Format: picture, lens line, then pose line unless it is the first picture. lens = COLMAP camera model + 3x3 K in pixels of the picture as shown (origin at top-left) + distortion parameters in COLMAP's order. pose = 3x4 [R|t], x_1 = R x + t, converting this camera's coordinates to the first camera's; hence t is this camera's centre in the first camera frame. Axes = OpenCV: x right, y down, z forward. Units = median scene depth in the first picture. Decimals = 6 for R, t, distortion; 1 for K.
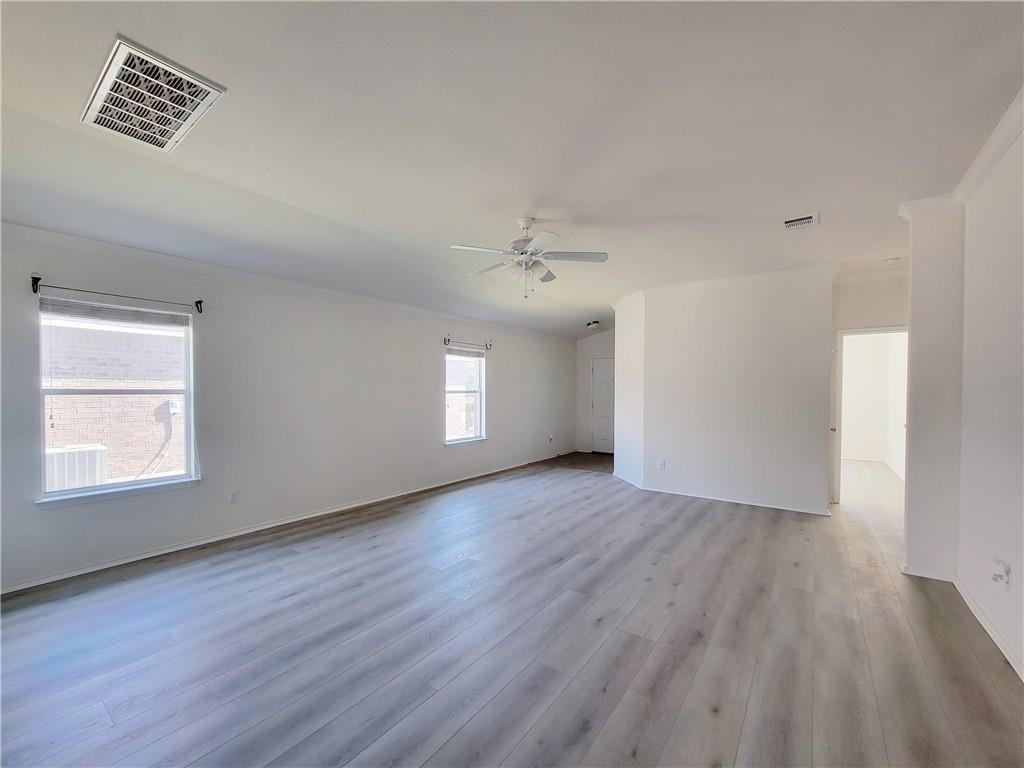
lens RADIAL K [[418.8, 0, 509.2], [0, 418.8, 389.4], [0, 0, 1]] dist [-0.000126, -0.000109]
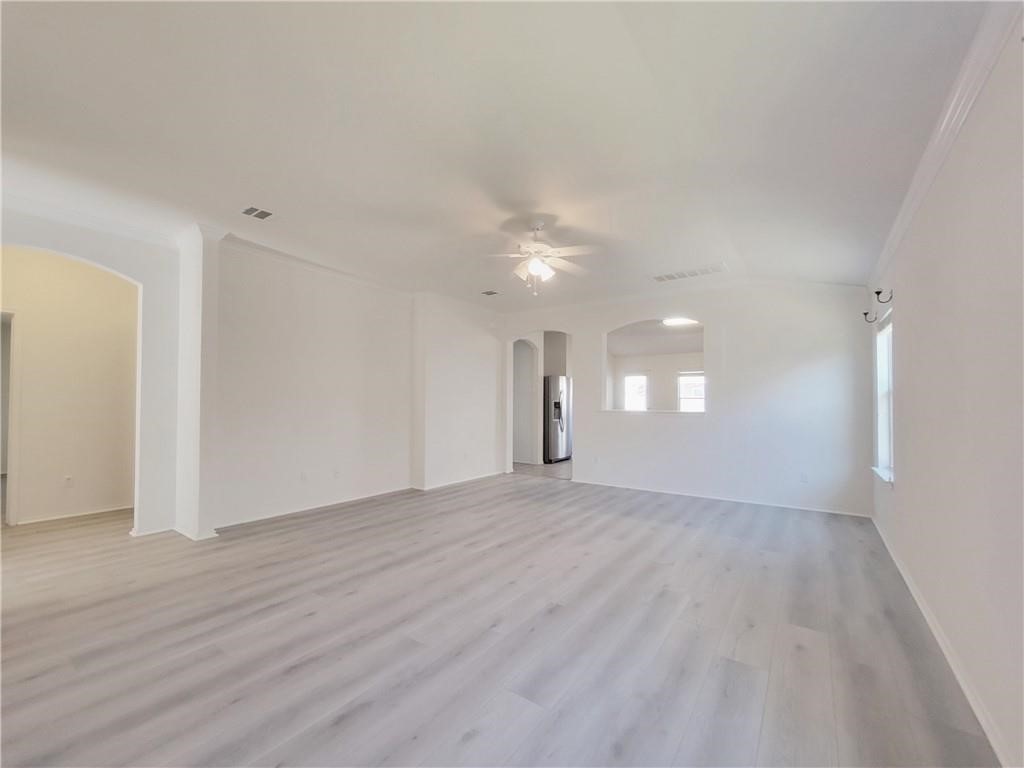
lens RADIAL K [[418.8, 0, 509.2], [0, 418.8, 389.4], [0, 0, 1]] dist [-0.000126, -0.000109]
pose [[-0.999773, -0.011641, -0.017828, 0.116264], [-0.011164, 0.999584, -0.026585, 0.041043], [0.018130, -0.026380, -0.999488, 1.911282]]
